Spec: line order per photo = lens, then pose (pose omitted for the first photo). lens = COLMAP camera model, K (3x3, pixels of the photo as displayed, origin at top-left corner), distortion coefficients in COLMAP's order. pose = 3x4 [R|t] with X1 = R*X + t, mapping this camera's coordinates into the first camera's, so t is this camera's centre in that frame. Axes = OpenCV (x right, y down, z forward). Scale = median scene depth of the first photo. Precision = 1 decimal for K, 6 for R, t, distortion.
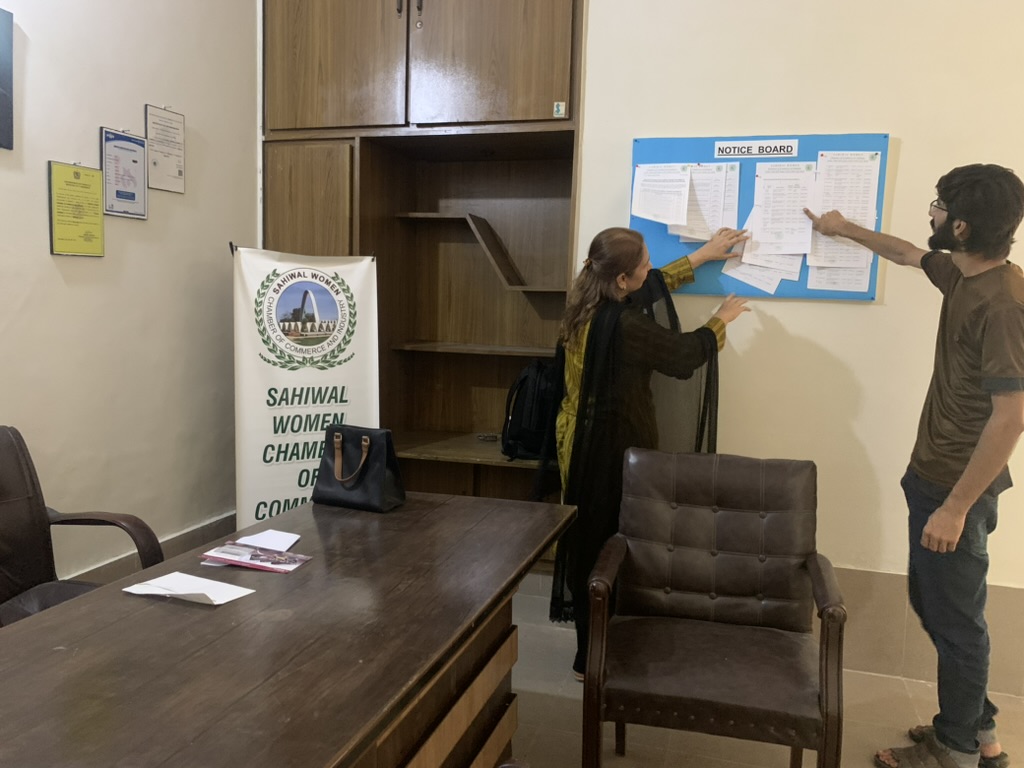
lens RADIAL K [[786.1, 0, 519.7], [0, 786.1, 379.0], [0, 0, 1]] dist [0.015464, -0.026476]
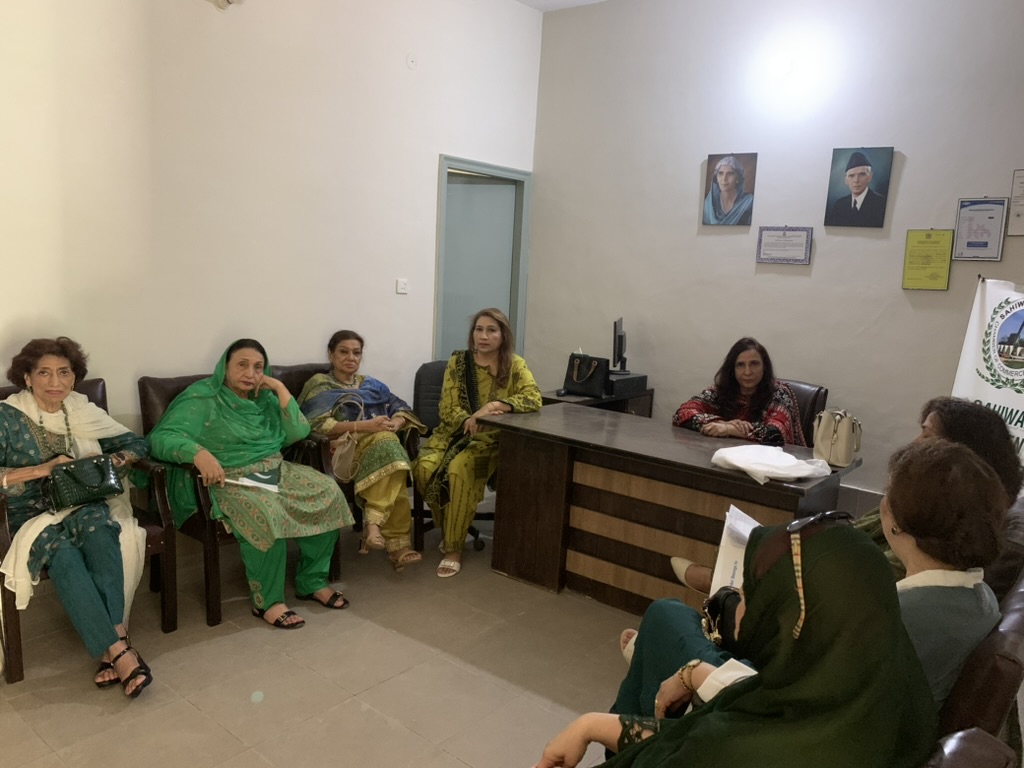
lens RADIAL K [[786.1, 0, 513.2], [0, 786.1, 383.2], [0, 0, 1]] dist [0.015464, -0.026476]
pose [[-0.390298, 0.091906, -0.916090, 0.947860], [-0.150496, 0.975254, 0.161960, -0.089093], [0.908305, 0.201081, -0.366808, 0.728094]]
